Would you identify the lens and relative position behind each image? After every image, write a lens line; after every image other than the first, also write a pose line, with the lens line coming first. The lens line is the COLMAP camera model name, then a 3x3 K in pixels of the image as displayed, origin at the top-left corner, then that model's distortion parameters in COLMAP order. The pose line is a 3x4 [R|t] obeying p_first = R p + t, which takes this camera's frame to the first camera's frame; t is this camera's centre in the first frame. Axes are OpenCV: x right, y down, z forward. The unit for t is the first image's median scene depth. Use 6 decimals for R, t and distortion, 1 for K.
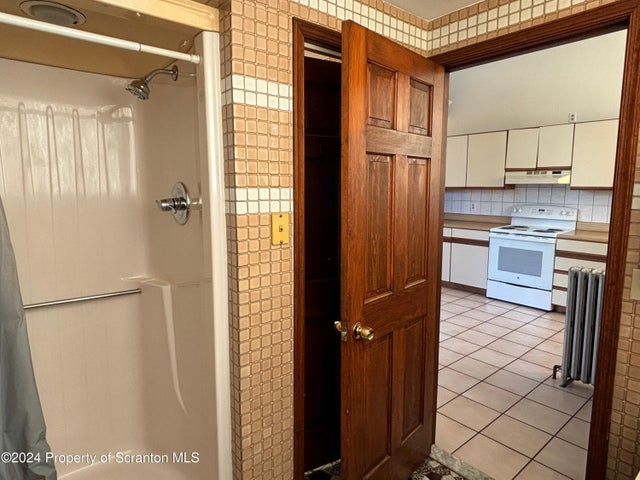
lens RADIAL K [[390.3, 0, 318.9], [0, 390.3, 236.9], [0, 0, 1]] dist [0.004200, -0.002285]
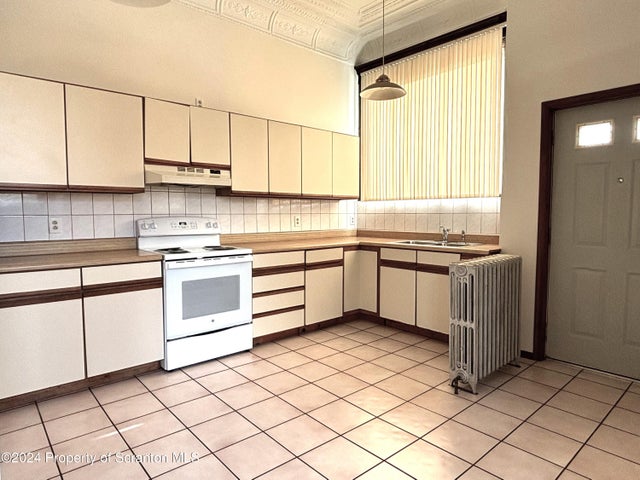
lens RADIAL K [[390.3, 0, 319.2], [0, 390.3, 236.7], [0, 0, 1]] dist [0.004200, -0.002285]
pose [[-0.028192, -0.064362, 0.997528, -0.166028], [0.135694, 0.988441, 0.067610, -0.061246], [-0.990350, 0.137264, -0.019132, 0.809395]]
